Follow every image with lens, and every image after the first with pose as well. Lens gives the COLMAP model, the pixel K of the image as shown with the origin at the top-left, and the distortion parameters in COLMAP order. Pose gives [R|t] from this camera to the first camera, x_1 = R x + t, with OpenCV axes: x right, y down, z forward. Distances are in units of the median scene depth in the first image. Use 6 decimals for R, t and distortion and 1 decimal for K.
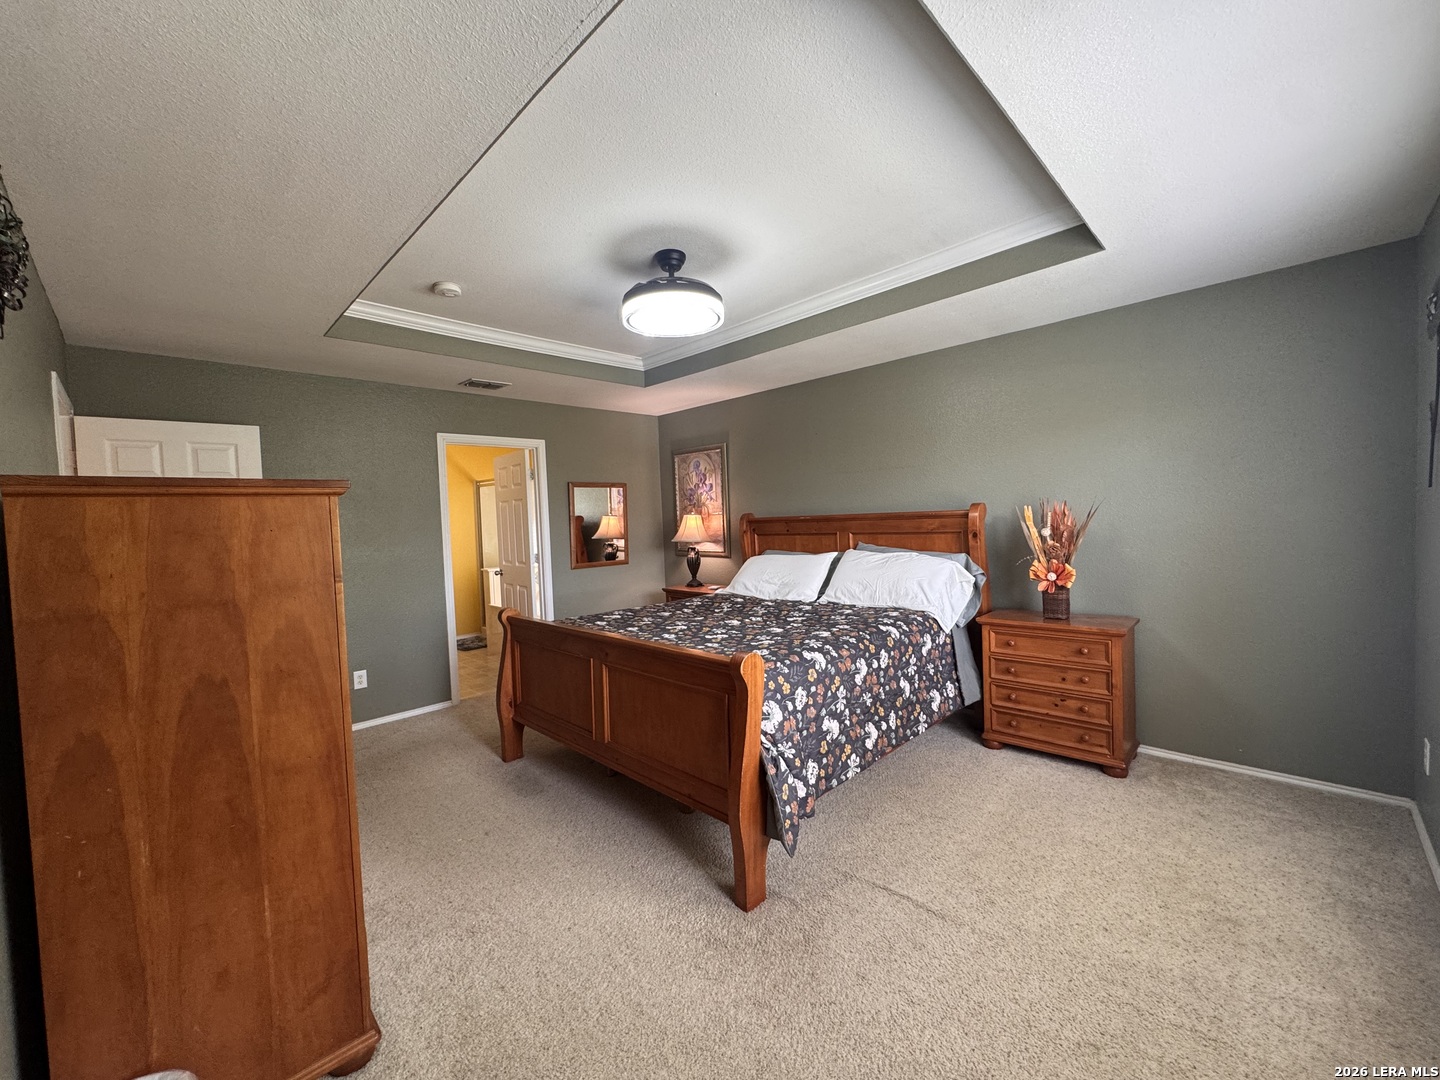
lens RADIAL K [[577.7, 0, 721.8], [0, 577.7, 536.4], [0, 0, 1]] dist [-0.008210, 0.000309]
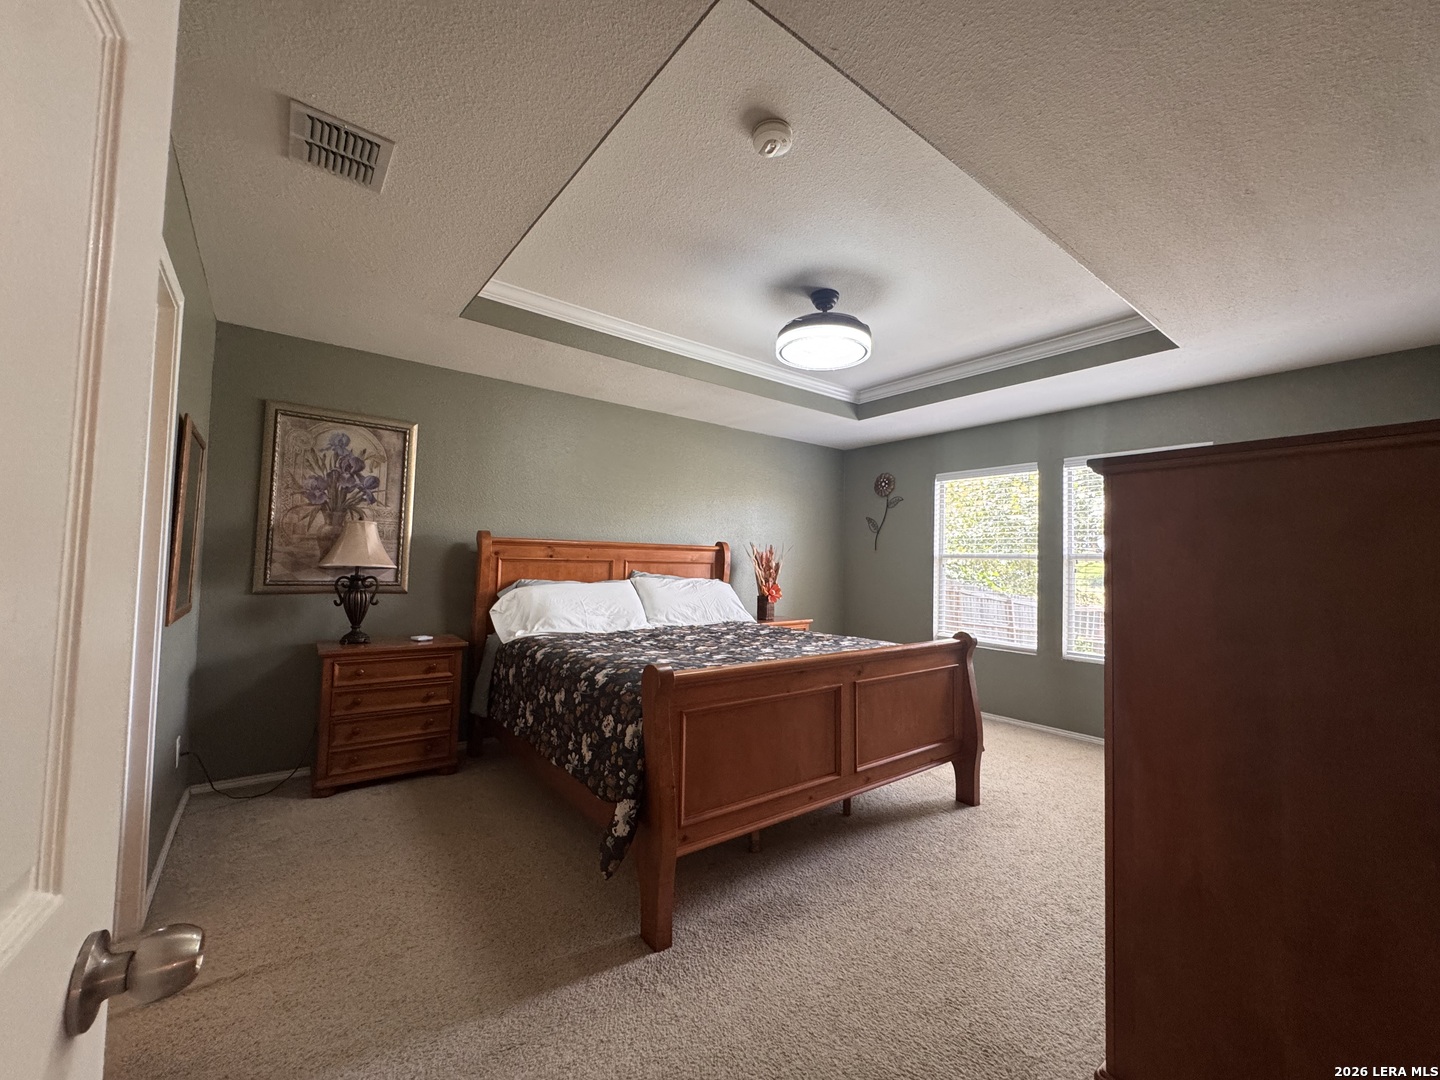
lens RADIAL K [[577.7, 0, 716.8], [0, 577.7, 531.7], [0, 0, 1]] dist [-0.008210, 0.000309]
pose [[0.138269, 0.096485, 0.985684, -0.741390], [0.008311, 0.995095, -0.098572, 0.043462], [-0.990360, 0.021821, 0.136789, 0.685797]]
